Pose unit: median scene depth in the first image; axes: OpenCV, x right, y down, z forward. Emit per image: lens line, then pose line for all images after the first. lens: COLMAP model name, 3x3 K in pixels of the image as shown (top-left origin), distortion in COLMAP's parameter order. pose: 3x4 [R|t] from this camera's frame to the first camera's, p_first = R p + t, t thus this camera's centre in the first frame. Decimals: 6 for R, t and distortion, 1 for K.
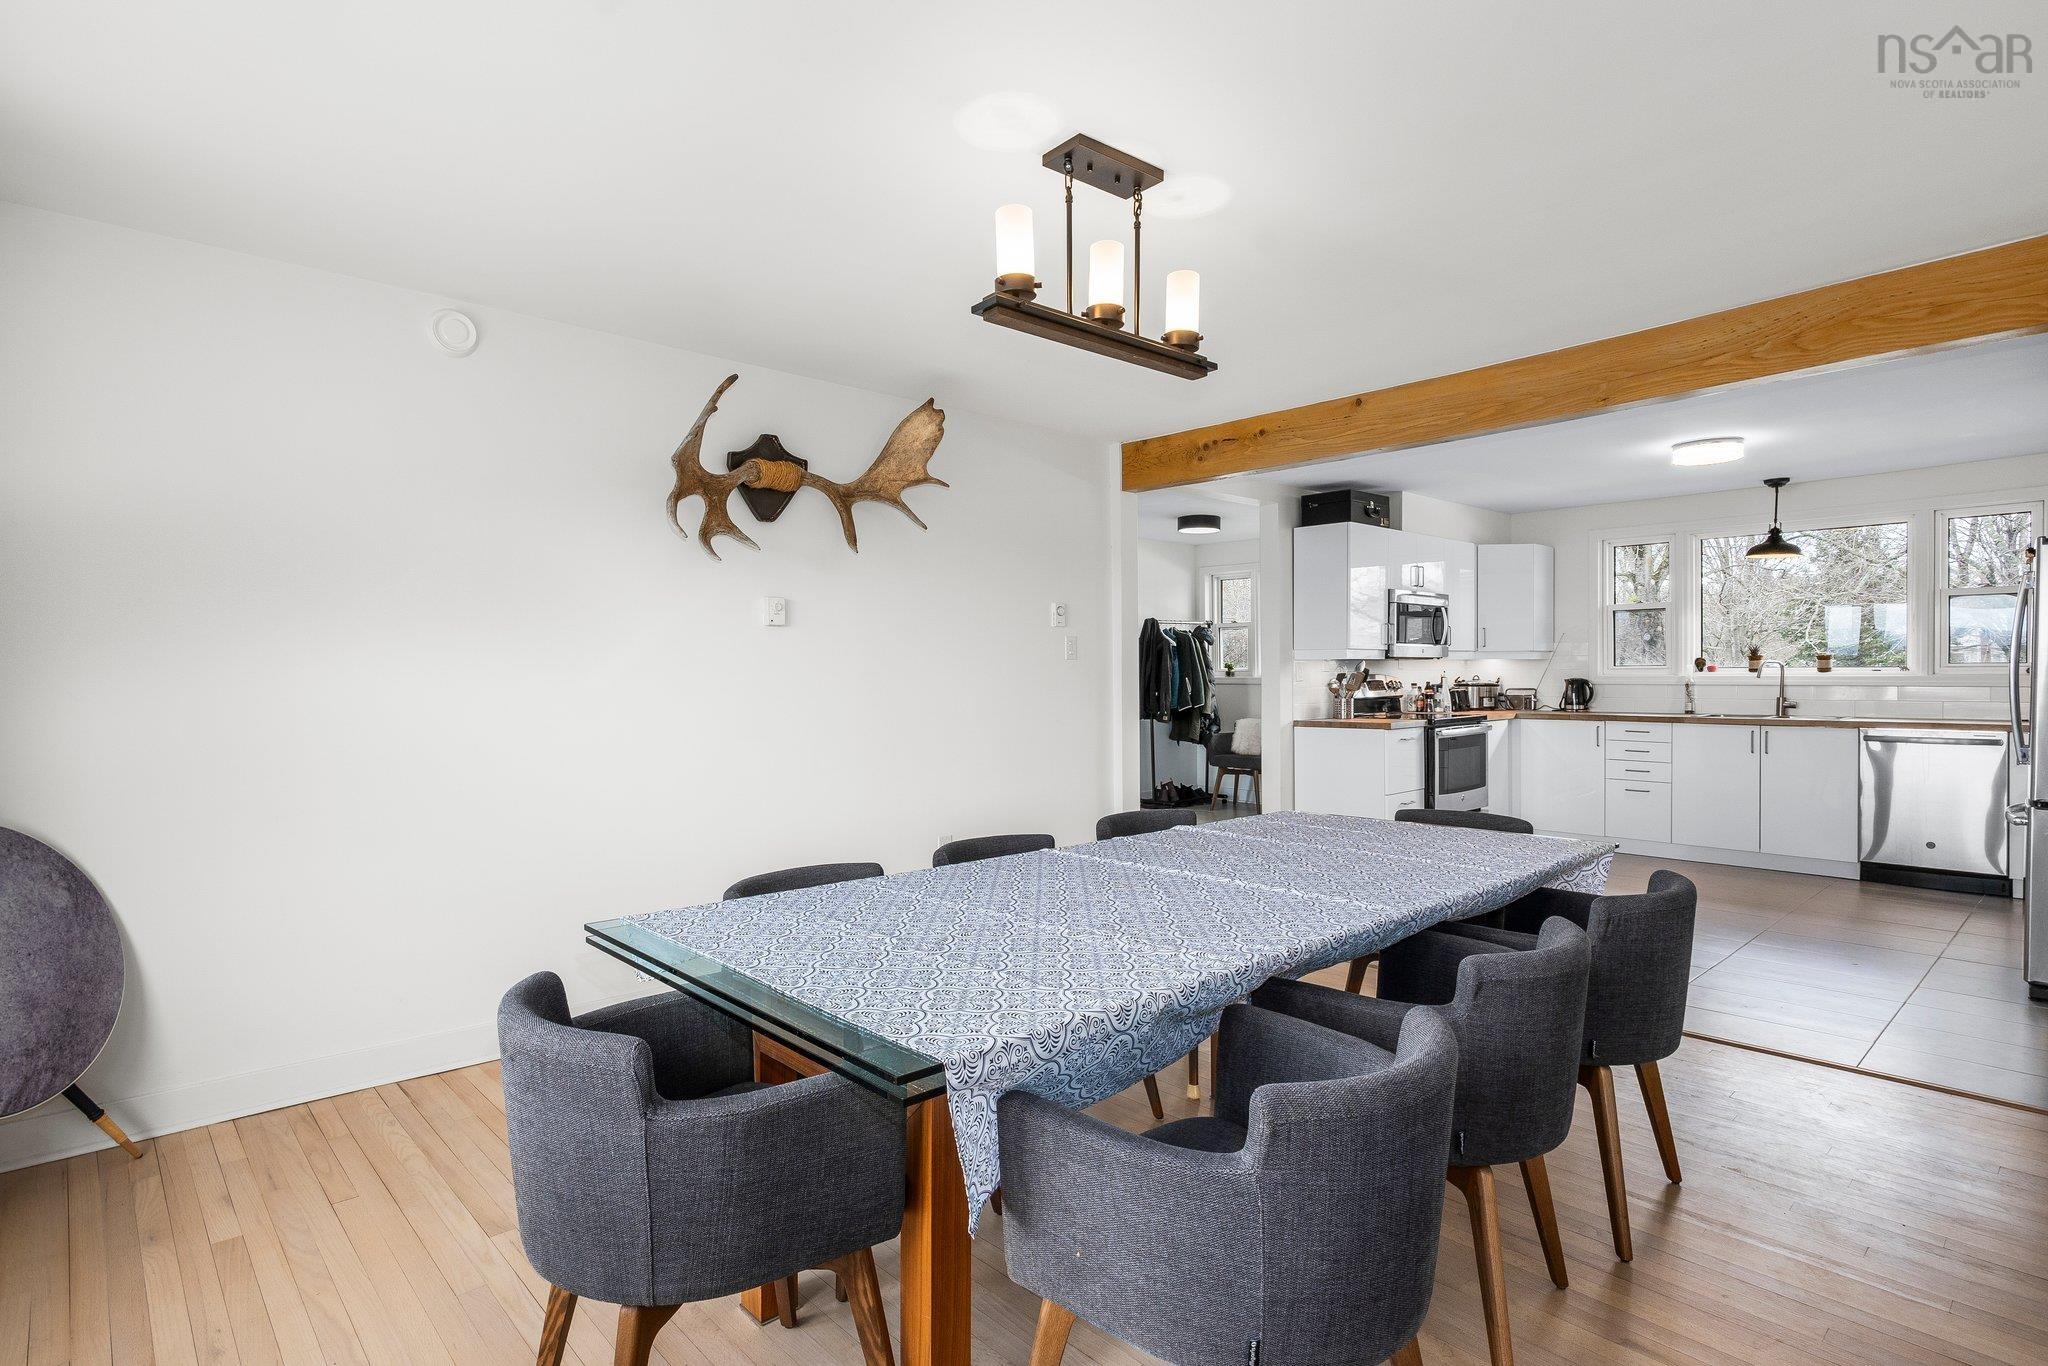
lens RADIAL K [[1050.7, 0, 1023.0], [0, 1050.7, 678.2], [0, 0, 1]] dist [-0.006000, -0.000002]
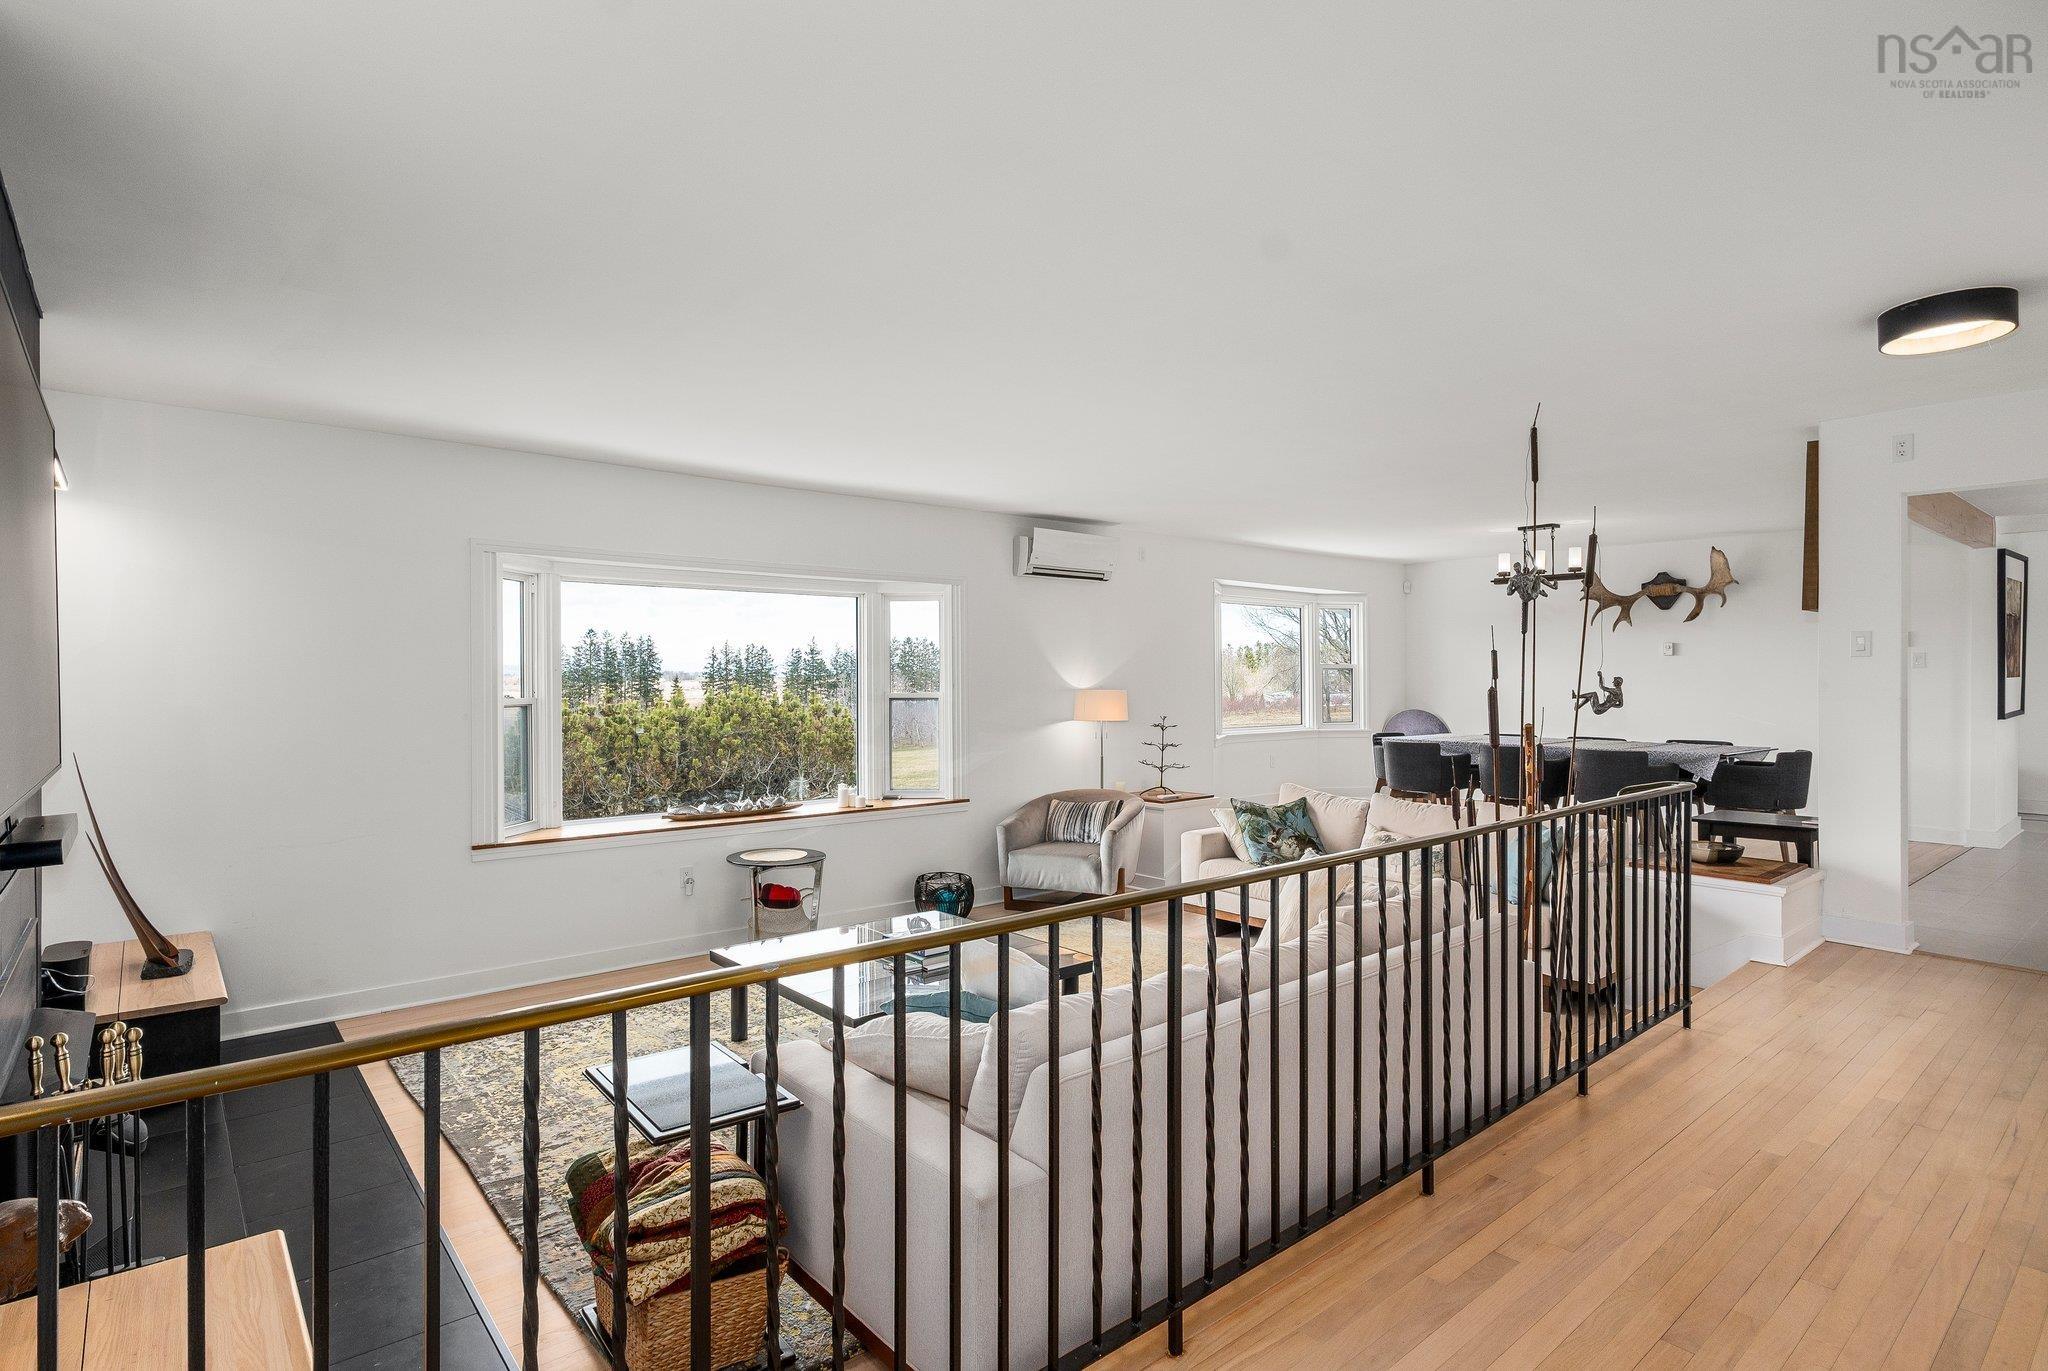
lens RADIAL K [[1050.7, 0, 1017.7], [0, 1050.7, 681.1], [0, 0, 1]] dist [-0.006000, -0.000002]
pose [[-0.021040, 0.004713, -0.999768, 2.036766], [-0.006065, 0.999970, 0.004842, 0.002310], [0.999760, 0.006166, -0.021011, -0.352039]]
